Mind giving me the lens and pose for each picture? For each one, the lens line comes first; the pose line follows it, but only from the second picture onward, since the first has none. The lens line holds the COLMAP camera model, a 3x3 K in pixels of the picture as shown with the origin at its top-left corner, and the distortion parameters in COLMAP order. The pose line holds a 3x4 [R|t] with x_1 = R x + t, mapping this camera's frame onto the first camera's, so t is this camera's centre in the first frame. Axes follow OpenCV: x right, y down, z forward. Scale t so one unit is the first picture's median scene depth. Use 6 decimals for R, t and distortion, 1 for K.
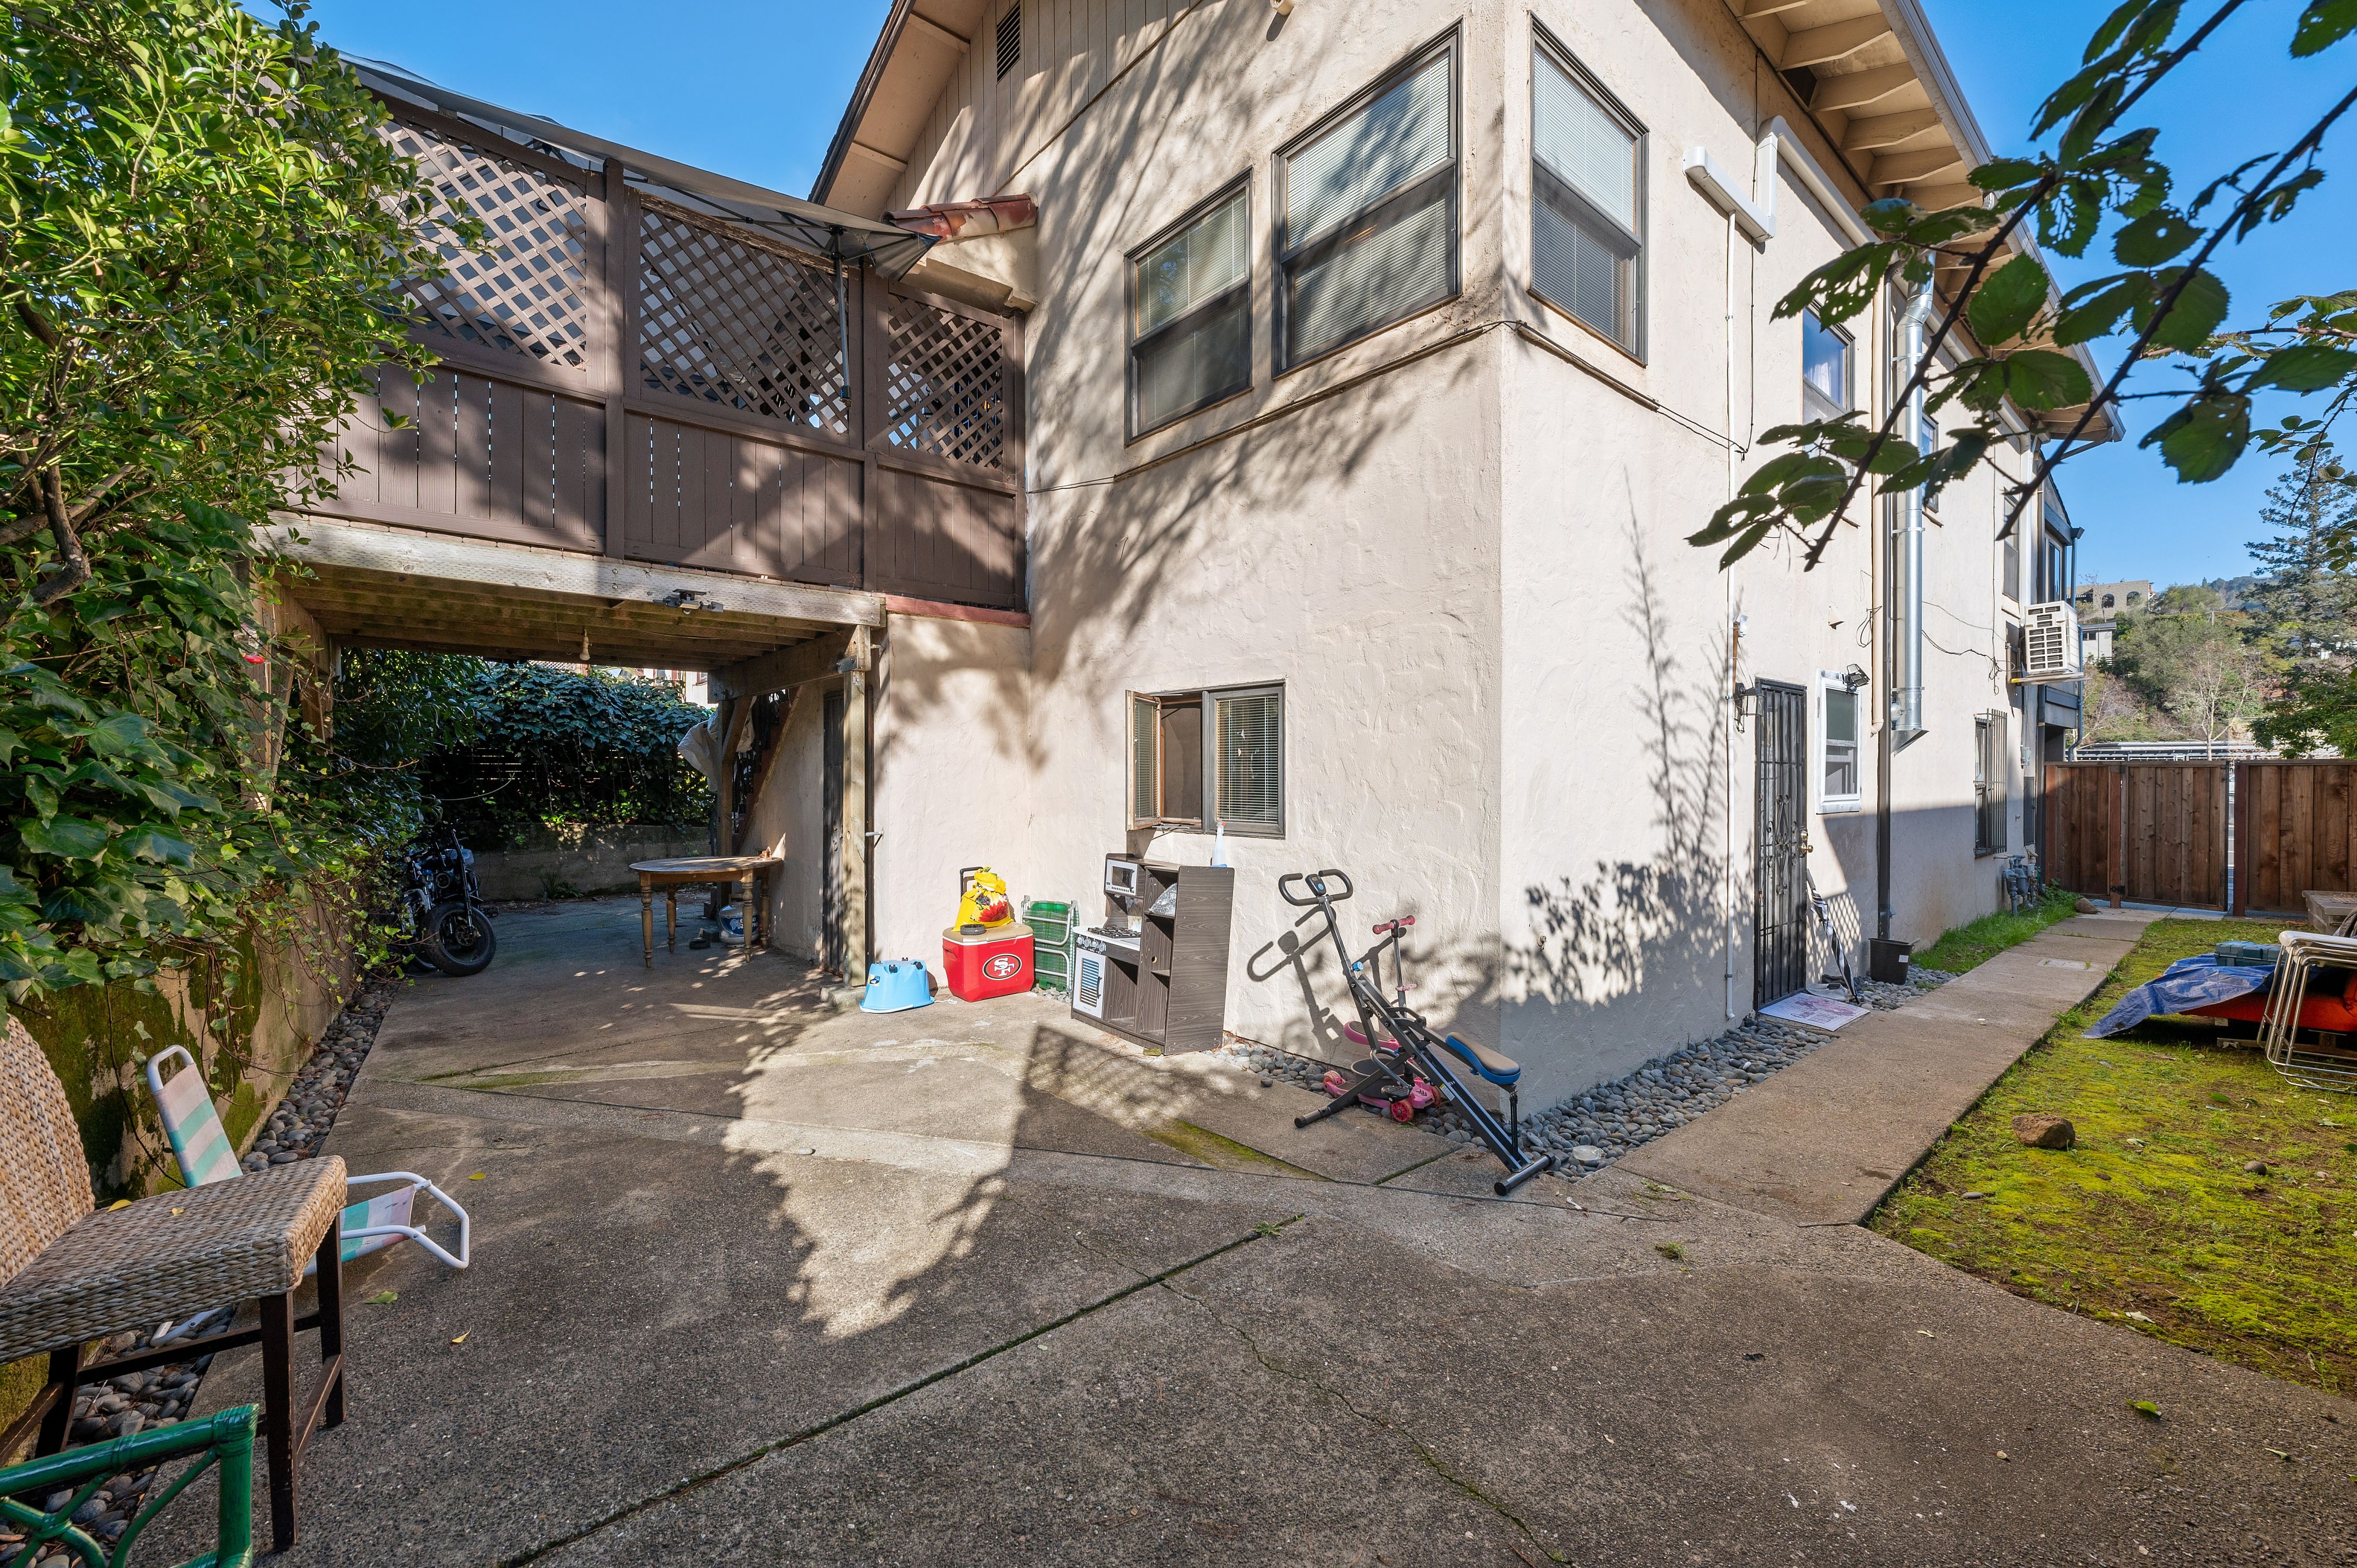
lens RADIAL K [[944.6, 0, 1179.2], [0, 944.6, 784.6], [0, 0, 1]] dist [0.001271, -0.000071]
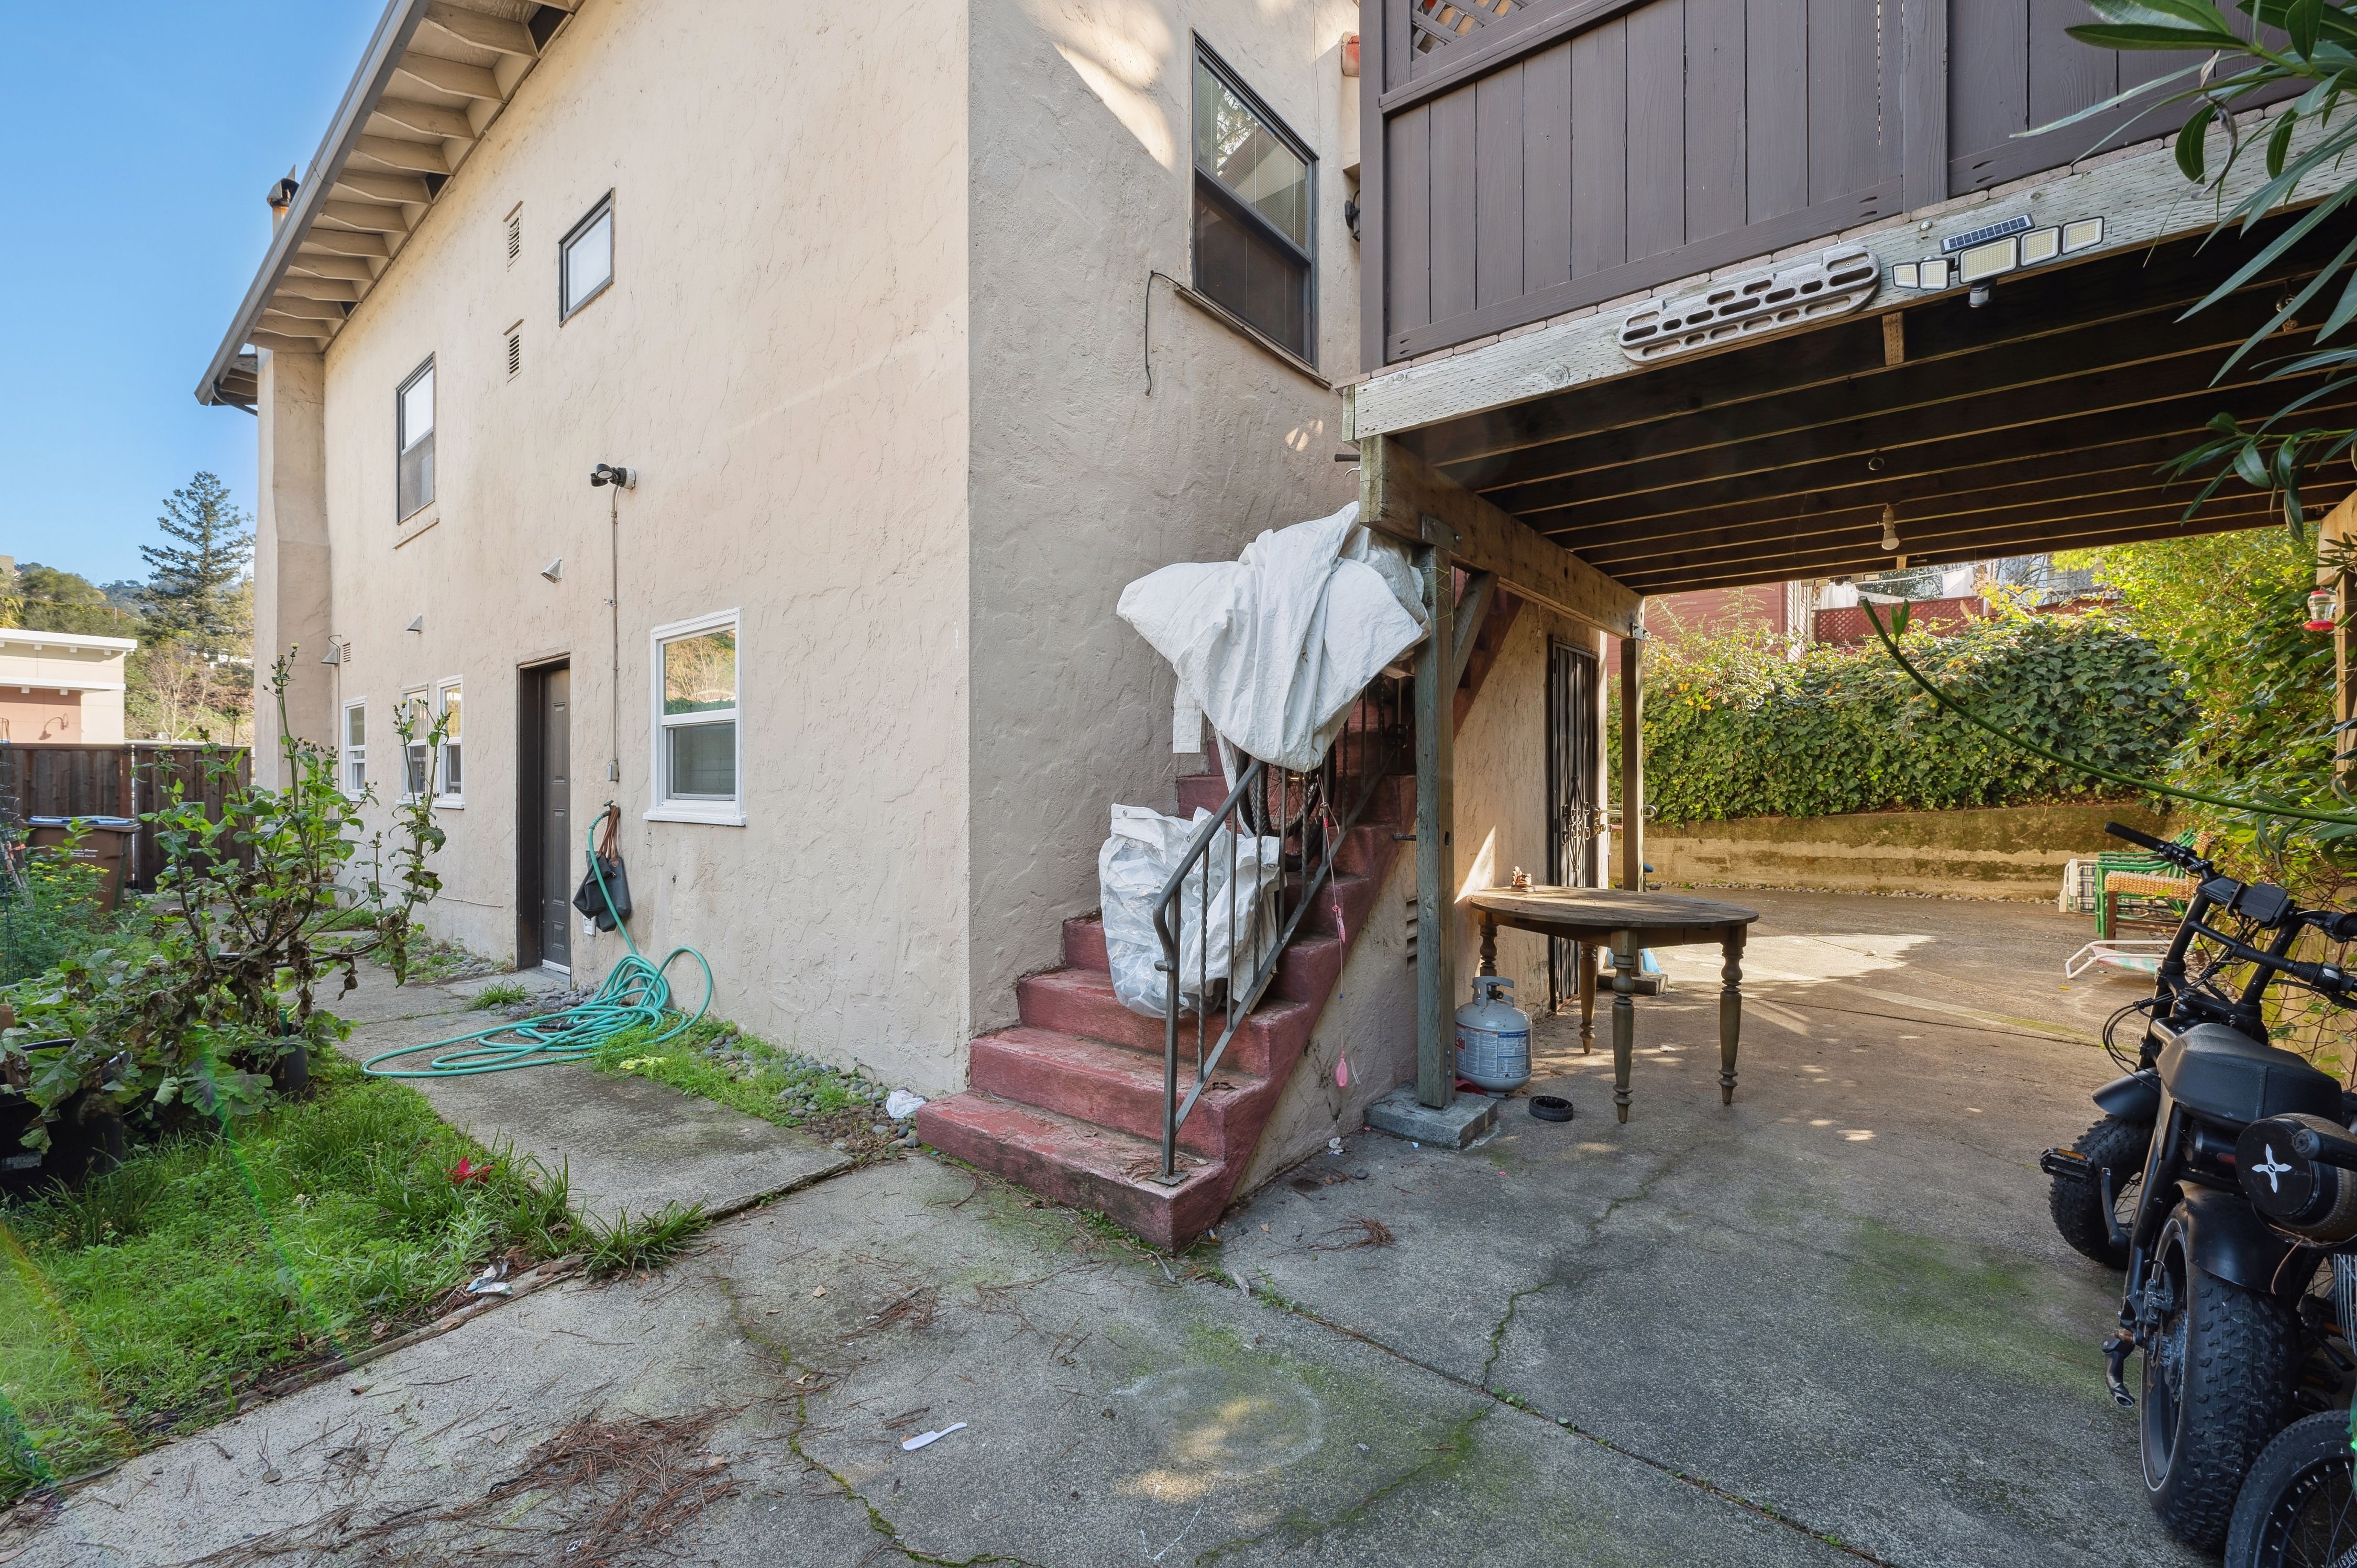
lens RADIAL K [[944.6, 0, 1175.9], [0, 944.6, 777.9], [0, 0, 1]] dist [0.001271, -0.000071]
pose [[-0.189077, -0.002452, 0.981959, -1.518407], [0.010510, 0.999935, 0.004521, 0.014466], [-0.981906, 0.011175, -0.189038, 2.064439]]
